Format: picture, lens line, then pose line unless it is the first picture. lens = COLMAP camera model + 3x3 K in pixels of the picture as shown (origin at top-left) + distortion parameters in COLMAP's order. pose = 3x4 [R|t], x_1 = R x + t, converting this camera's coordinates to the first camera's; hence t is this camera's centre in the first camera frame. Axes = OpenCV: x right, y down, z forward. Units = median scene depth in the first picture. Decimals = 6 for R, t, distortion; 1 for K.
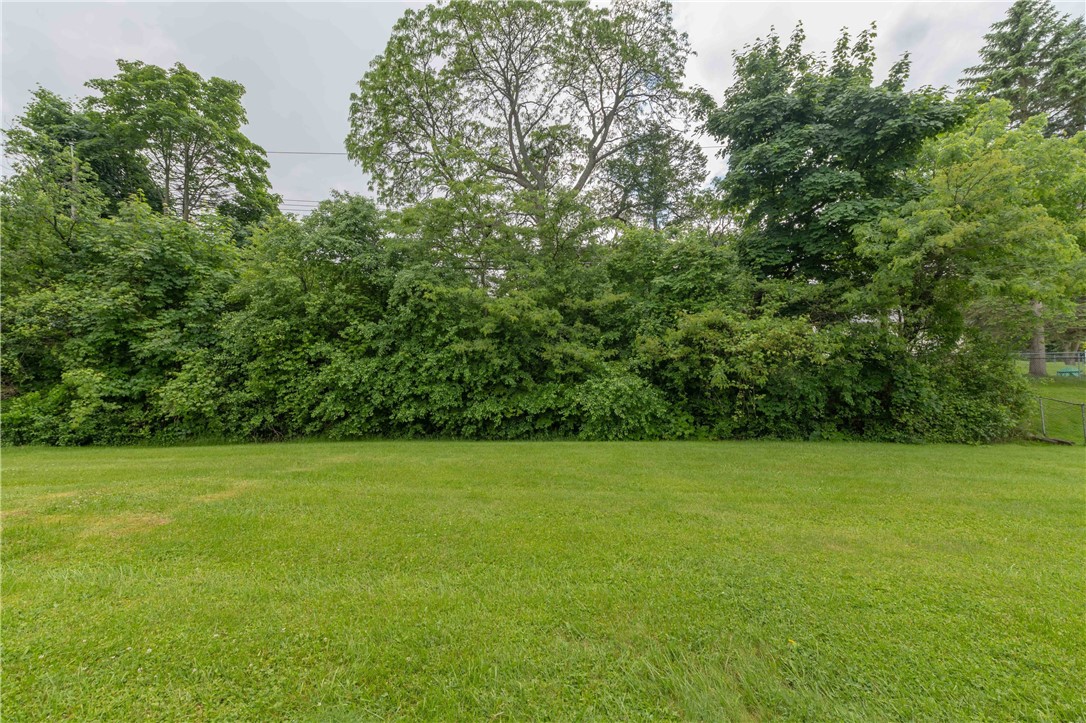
lens RADIAL K [[439.0, 0, 544.6], [0, 439.0, 355.1], [0, 0, 1]] dist [-0.000791, 0.000332]
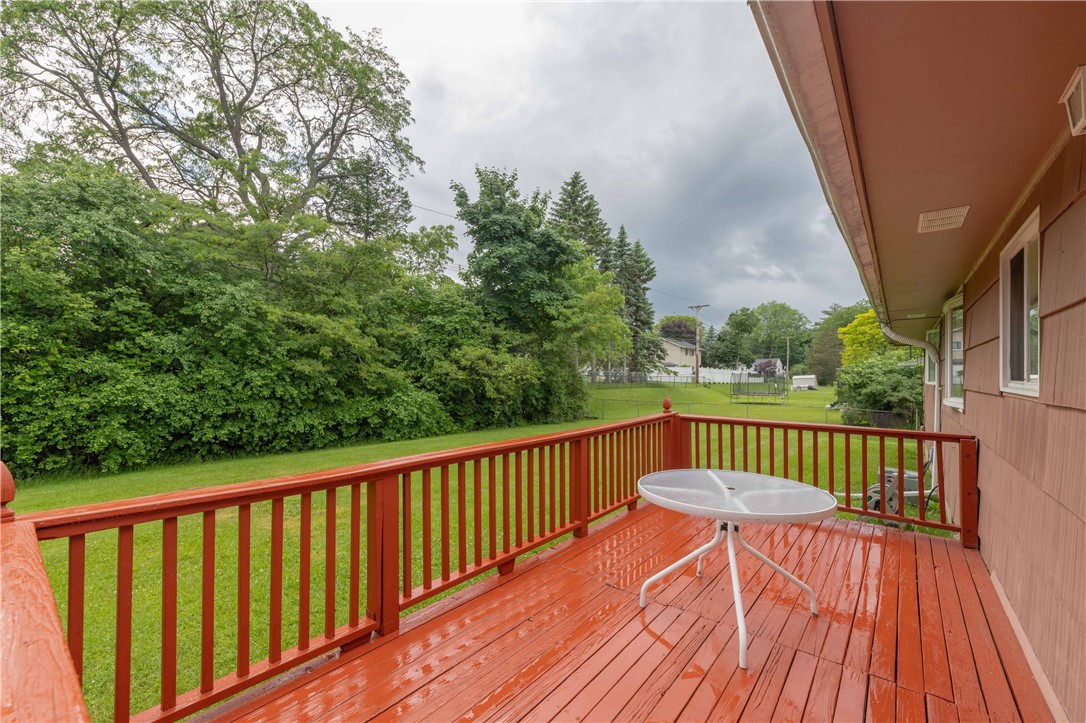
lens RADIAL K [[439.0, 0, 552.3], [0, 439.0, 381.3], [0, 0, 1]] dist [-0.000791, 0.000332]
pose [[0.634417, -0.002885, 0.772986, -0.582587], [-0.041300, 0.998438, 0.037623, -0.046463], [-0.771887, -0.055793, 0.633307, -0.168493]]
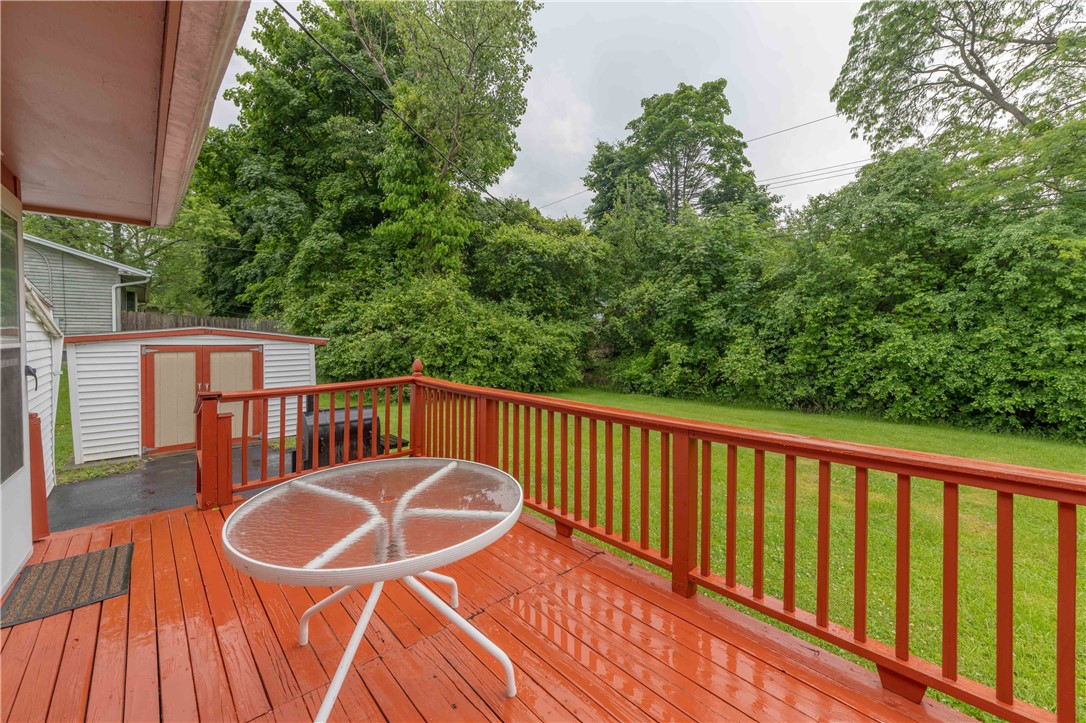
lens RADIAL K [[439.0, 0, 550.8], [0, 439.0, 336.0], [0, 0, 1]] dist [-0.000791, 0.000332]
pose [[0.662356, 0.008492, -0.749141, -0.255286], [0.031661, 0.998725, 0.039314, -0.048227], [0.748520, -0.049758, 0.661243, -0.159870]]
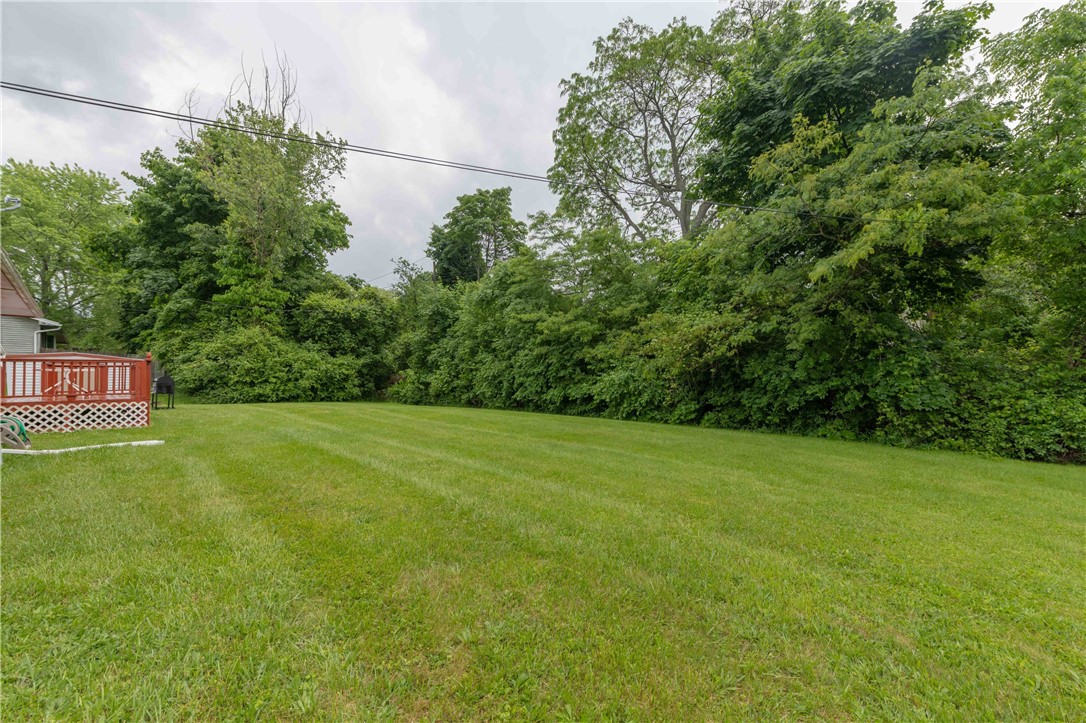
lens RADIAL K [[439.0, 0, 544.8], [0, 439.0, 372.1], [0, 0, 1]] dist [-0.000791, 0.000332]
pose [[0.708428, -0.007039, -0.705748, 0.867273], [0.029886, 0.999353, 0.020032, 0.021492], [0.705150, -0.035283, 0.708179, -0.059486]]
